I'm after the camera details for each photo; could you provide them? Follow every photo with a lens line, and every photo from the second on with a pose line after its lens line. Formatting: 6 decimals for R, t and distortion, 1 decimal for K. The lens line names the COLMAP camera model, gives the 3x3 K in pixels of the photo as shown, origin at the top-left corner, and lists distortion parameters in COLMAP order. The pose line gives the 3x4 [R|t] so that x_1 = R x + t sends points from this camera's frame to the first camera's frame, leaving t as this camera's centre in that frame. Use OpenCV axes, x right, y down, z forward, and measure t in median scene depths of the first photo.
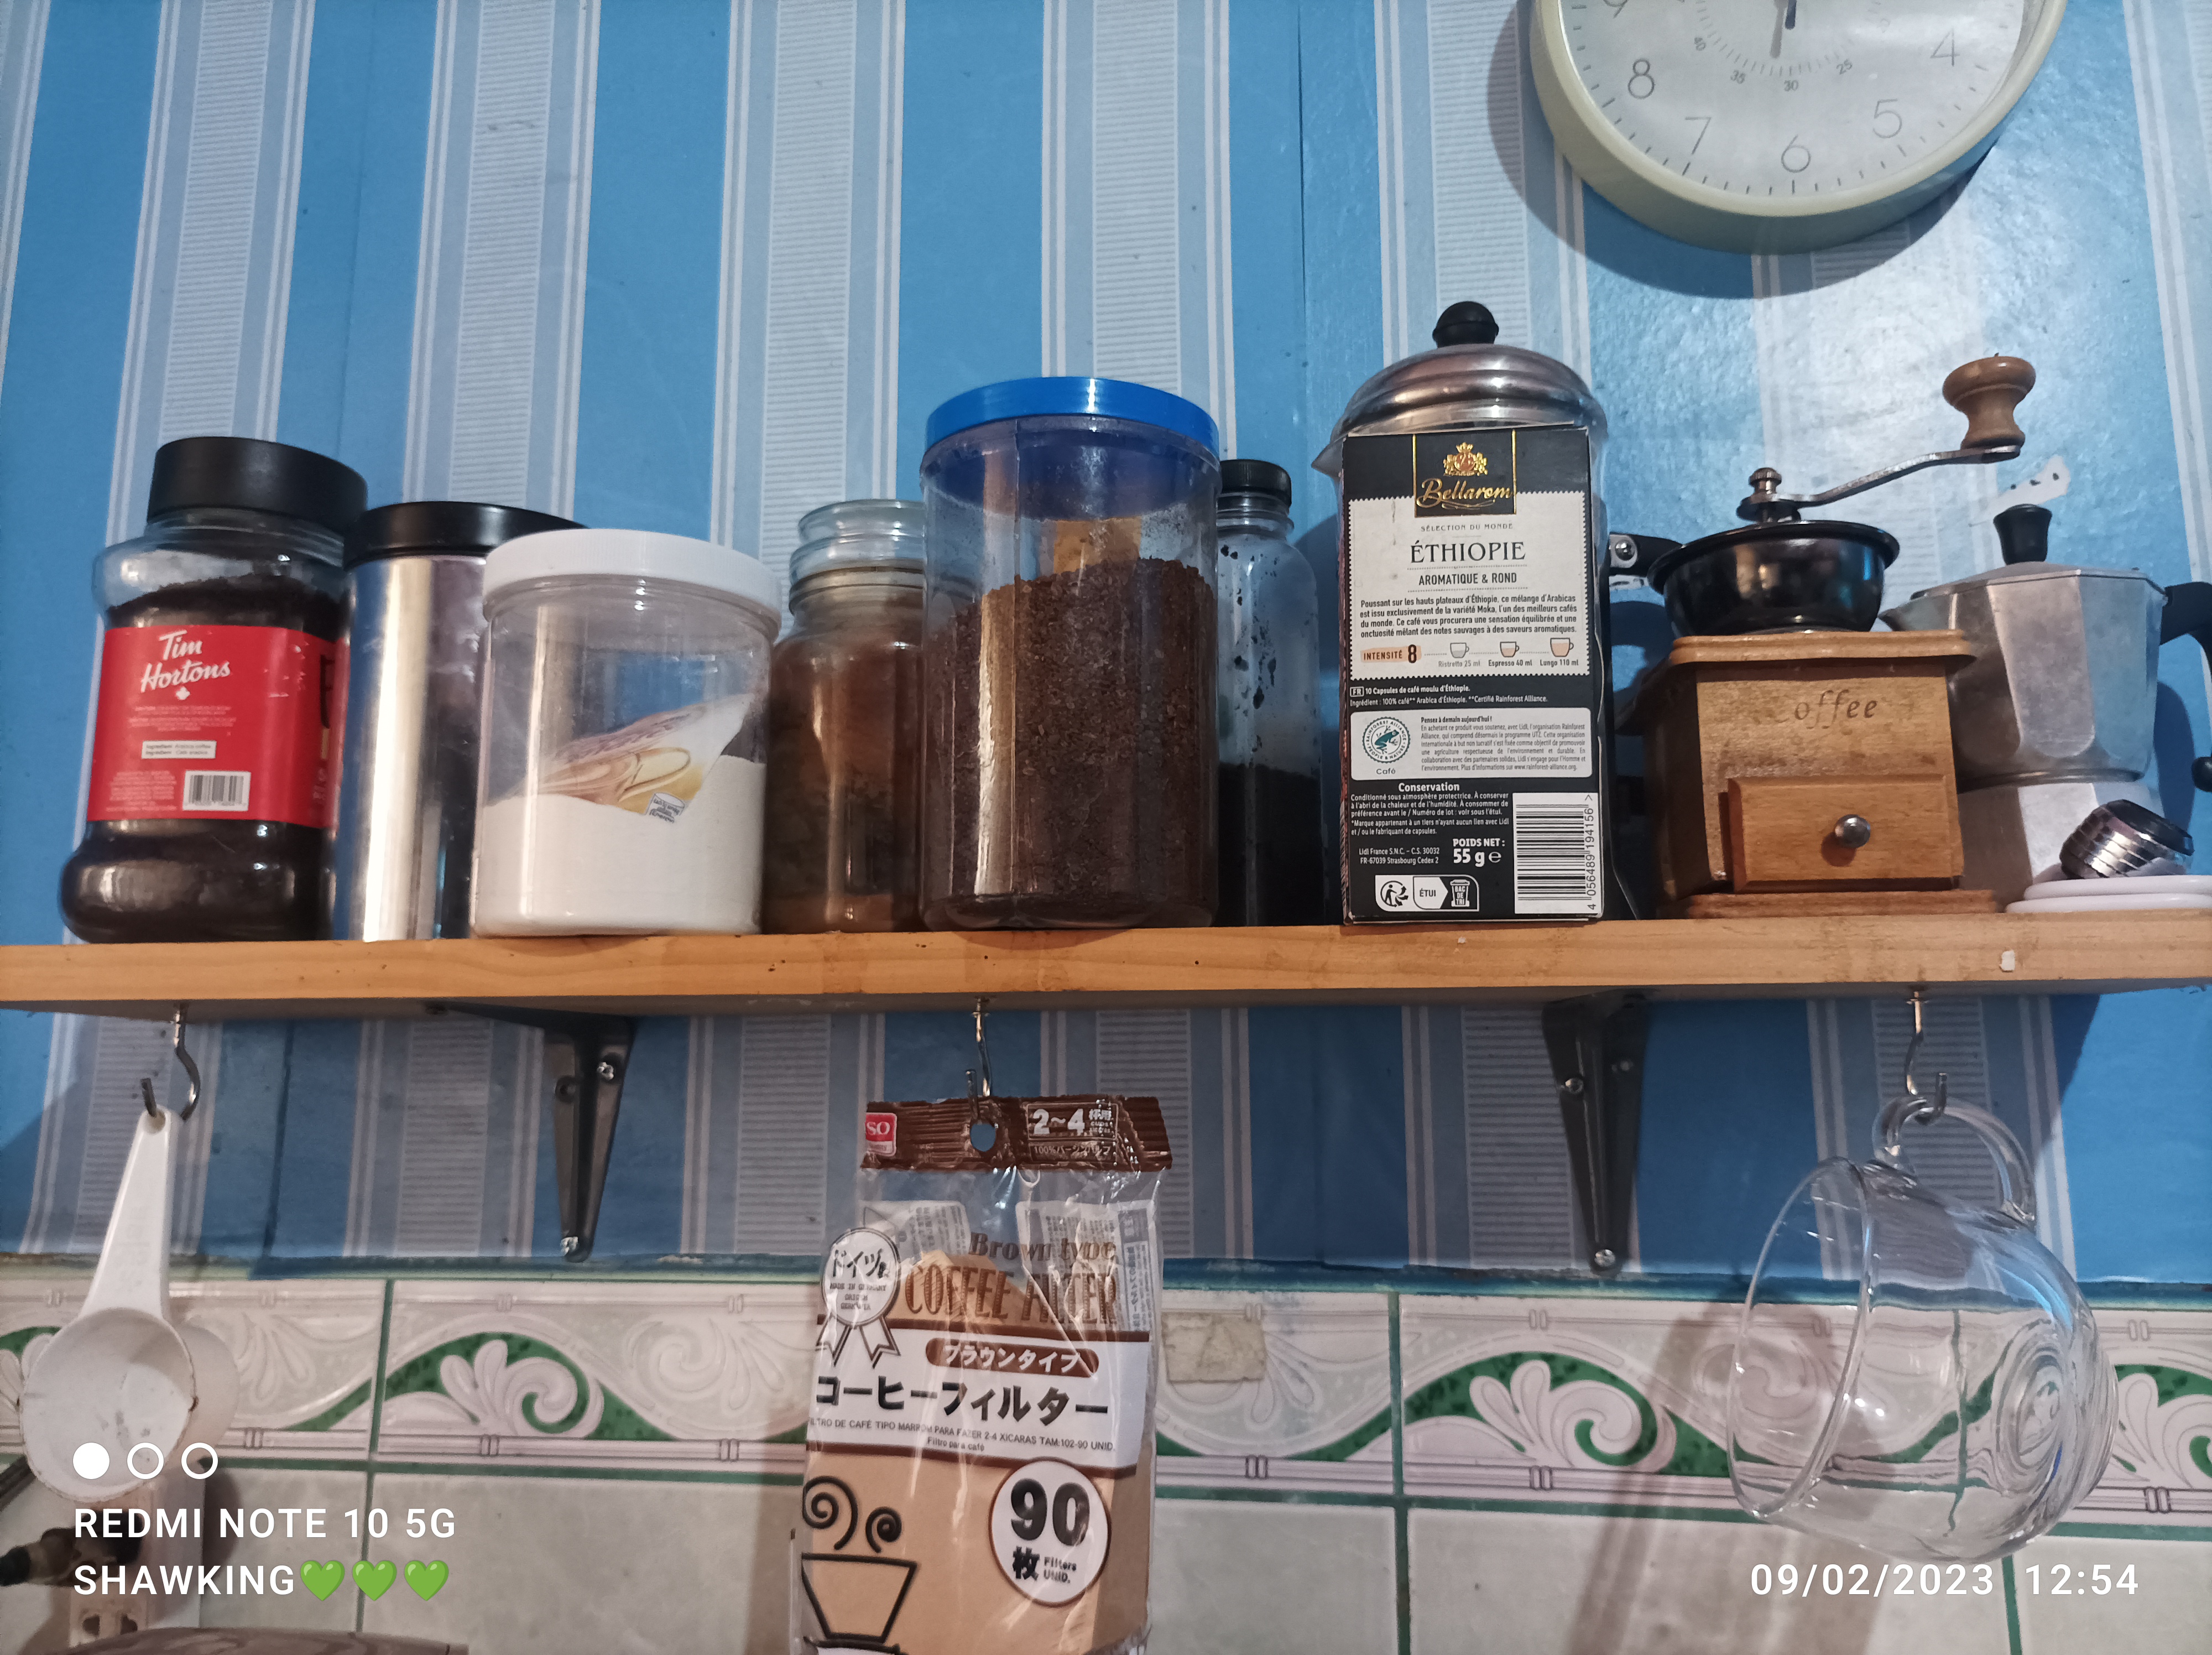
lens RADIAL K [[1542.5, 0, 1105.9], [0, 1542.5, 894.6], [0, 0, 1]] dist [0.015383, -0.000918]
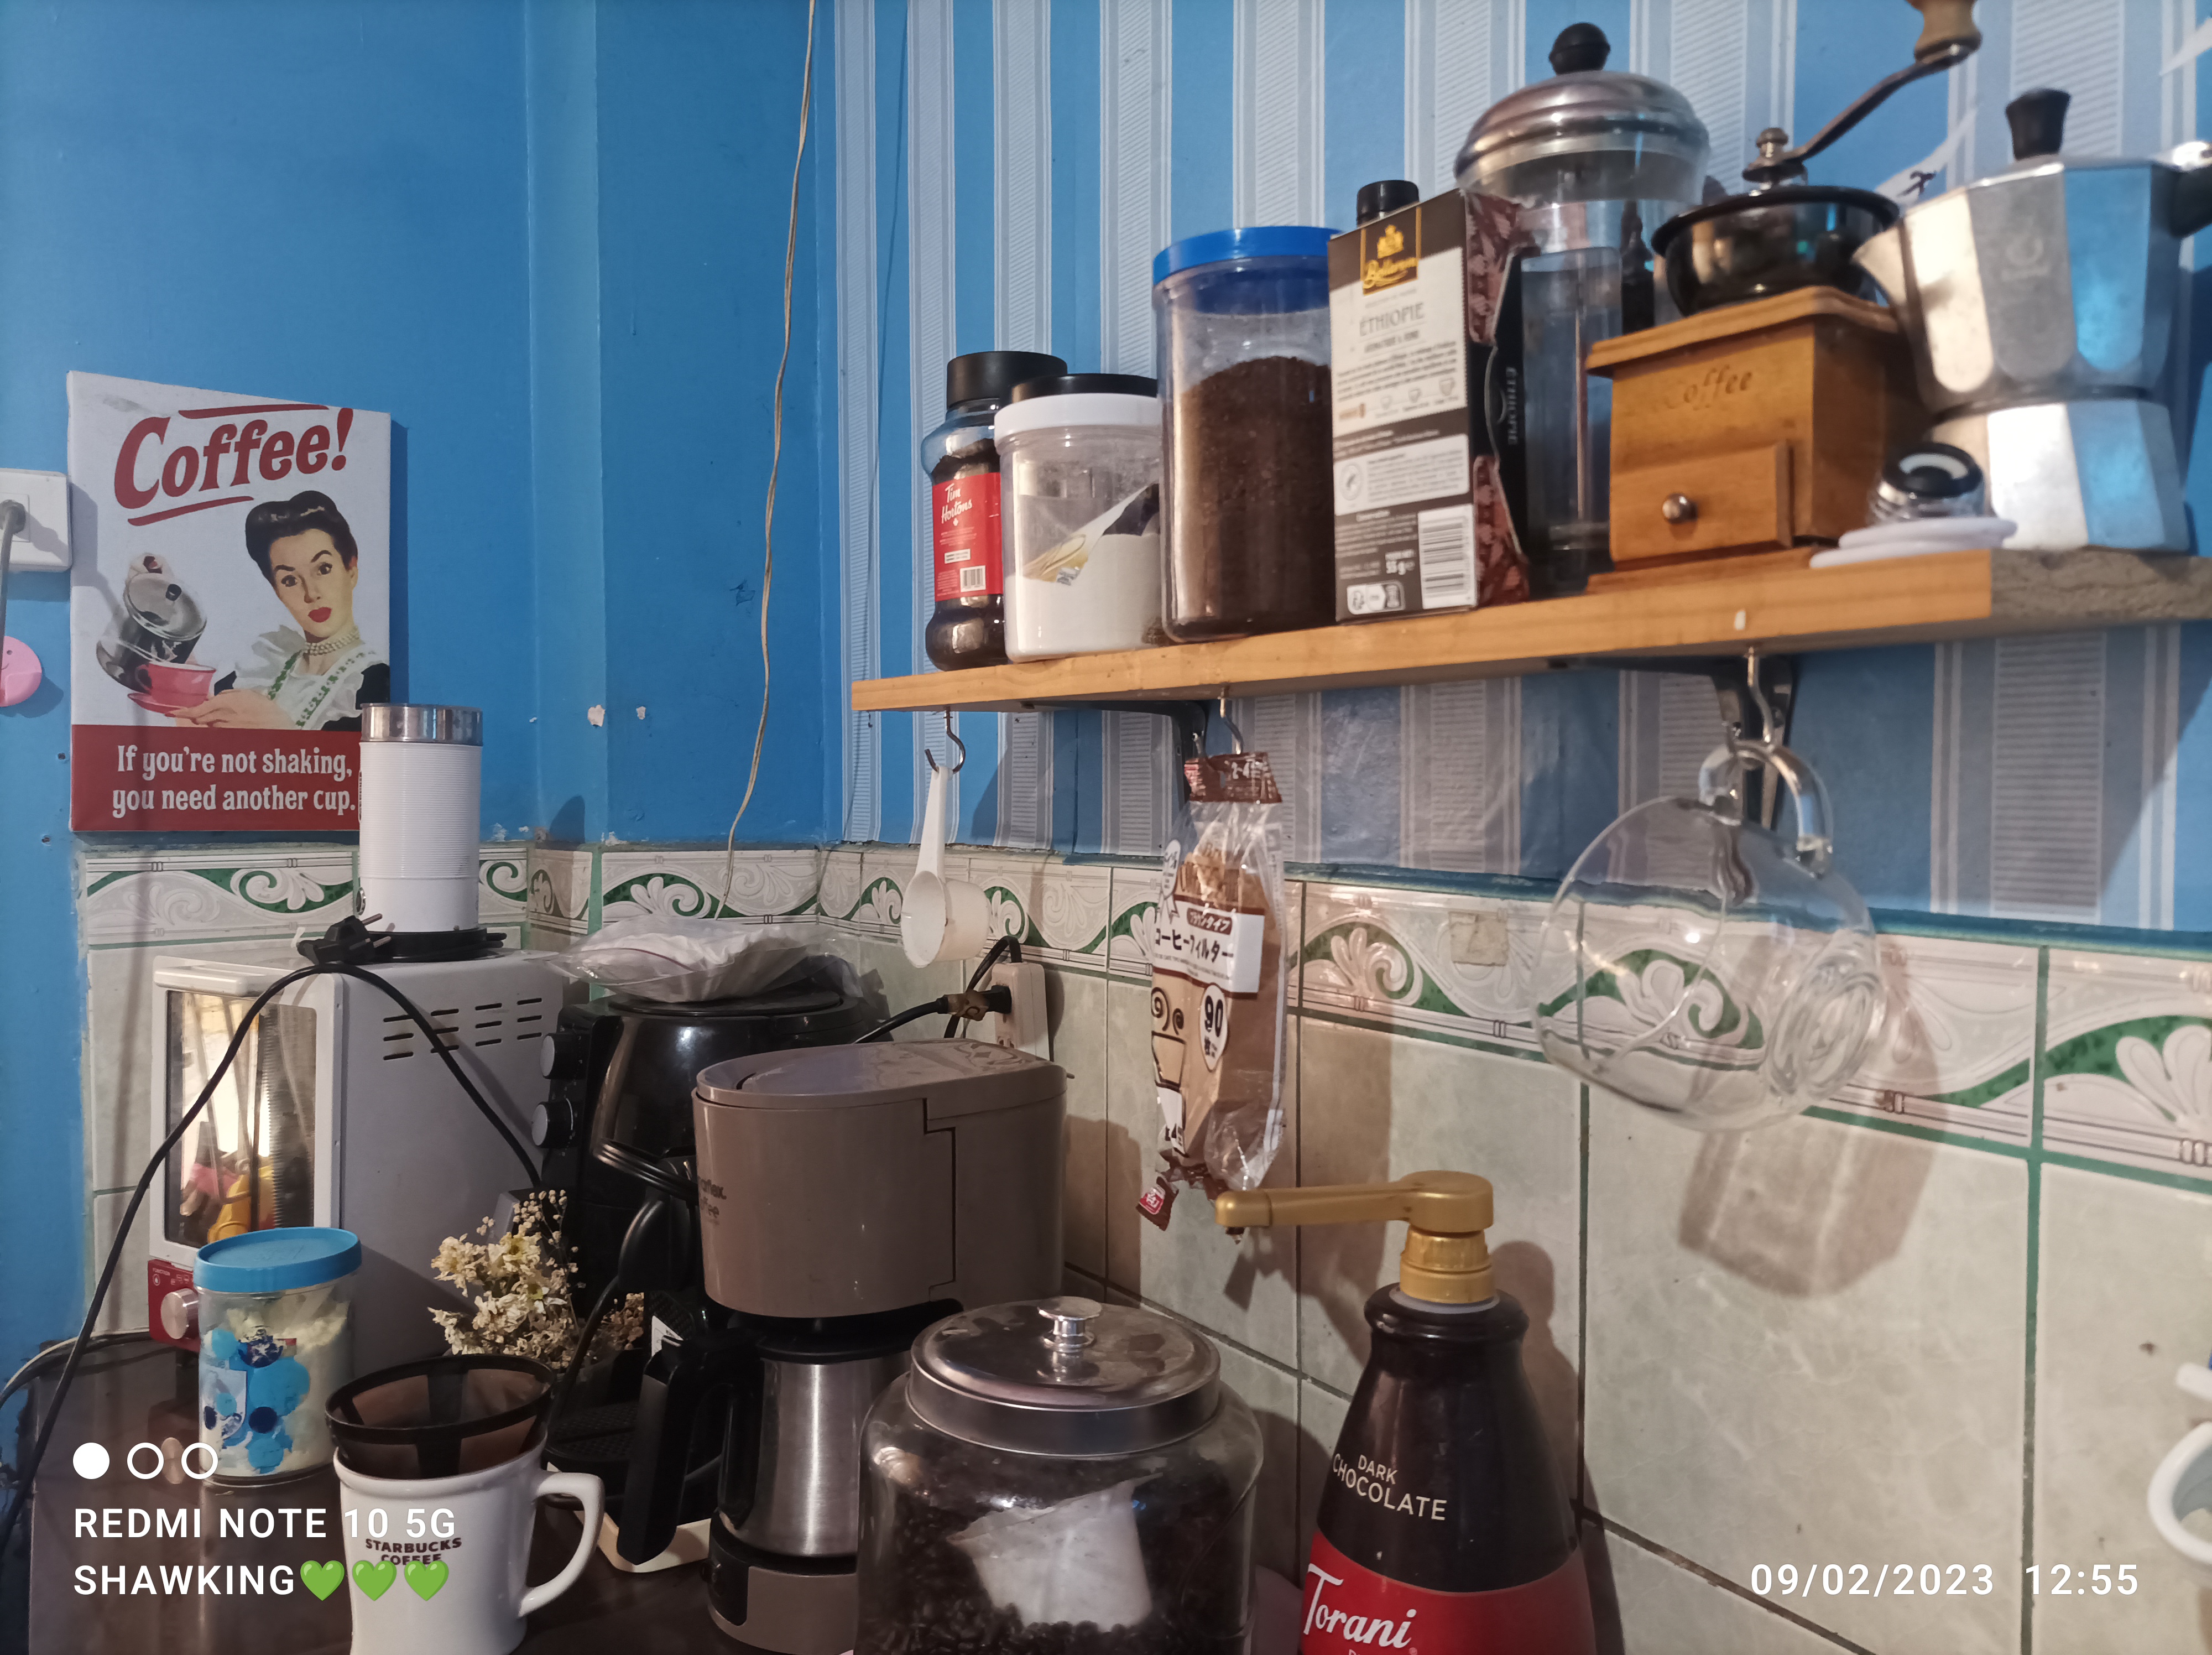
lens RADIAL K [[1538.3, 0, 1080.2], [0, 1538.3, 837.3], [0, 0, 1]] dist [-0.003270, -0.002984]
pose [[0.668998, 0.027167, -0.742767, 0.958250], [0.113306, 0.983924, 0.138040, -0.008676], [0.734577, -0.176509, 0.655165, -0.084482]]
